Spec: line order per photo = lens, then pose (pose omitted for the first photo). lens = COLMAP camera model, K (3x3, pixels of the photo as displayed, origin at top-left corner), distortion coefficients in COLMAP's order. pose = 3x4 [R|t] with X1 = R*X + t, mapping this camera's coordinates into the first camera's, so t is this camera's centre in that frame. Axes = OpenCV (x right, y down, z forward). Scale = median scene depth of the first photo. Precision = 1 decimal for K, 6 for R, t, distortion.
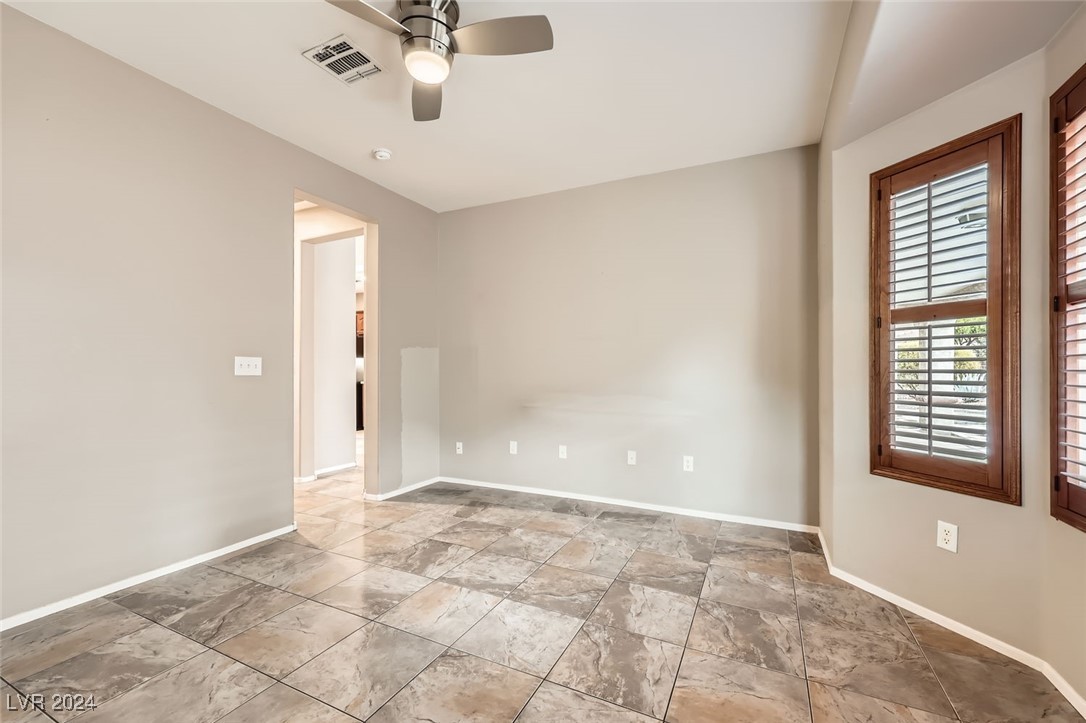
lens RADIAL K [[443.2, 0, 549.2], [0, 443.2, 368.4], [0, 0, 1]] dist [-0.000974, 0.001122]
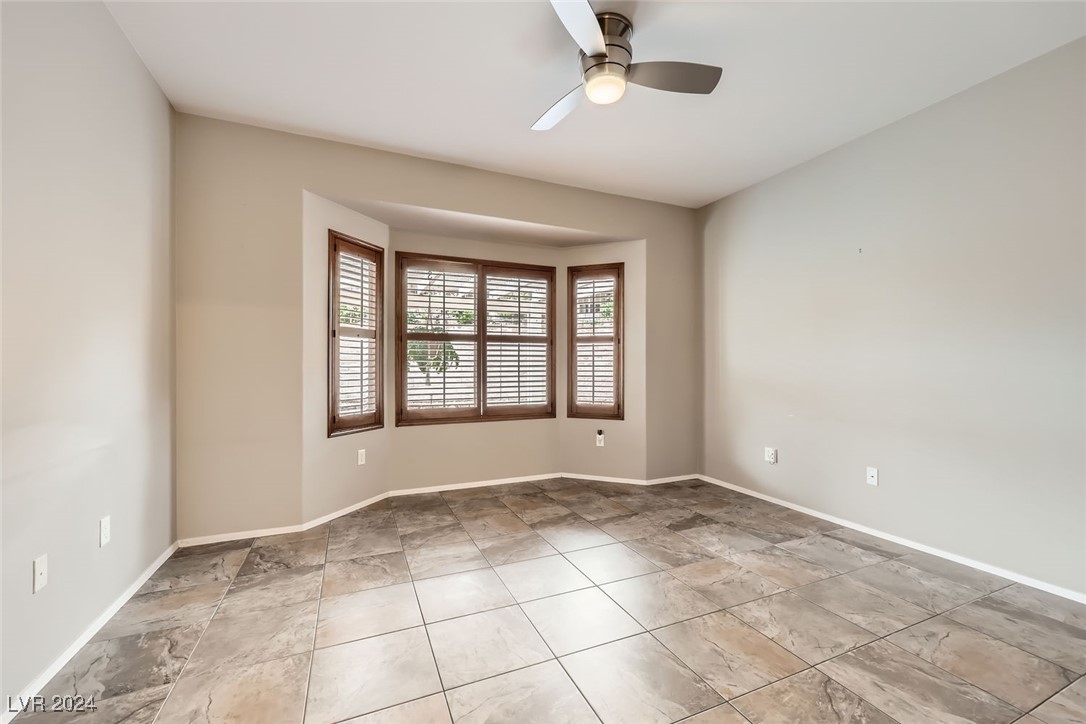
lens RADIAL K [[443.2, 0, 548.6], [0, 443.2, 363.2], [0, 0, 1]] dist [-0.000974, 0.001122]
pose [[-0.762330, 0.004054, 0.647176, -0.816048], [-0.002810, 0.999950, -0.009573, 0.008340], [-0.647183, -0.009116, -0.762281, 1.787647]]
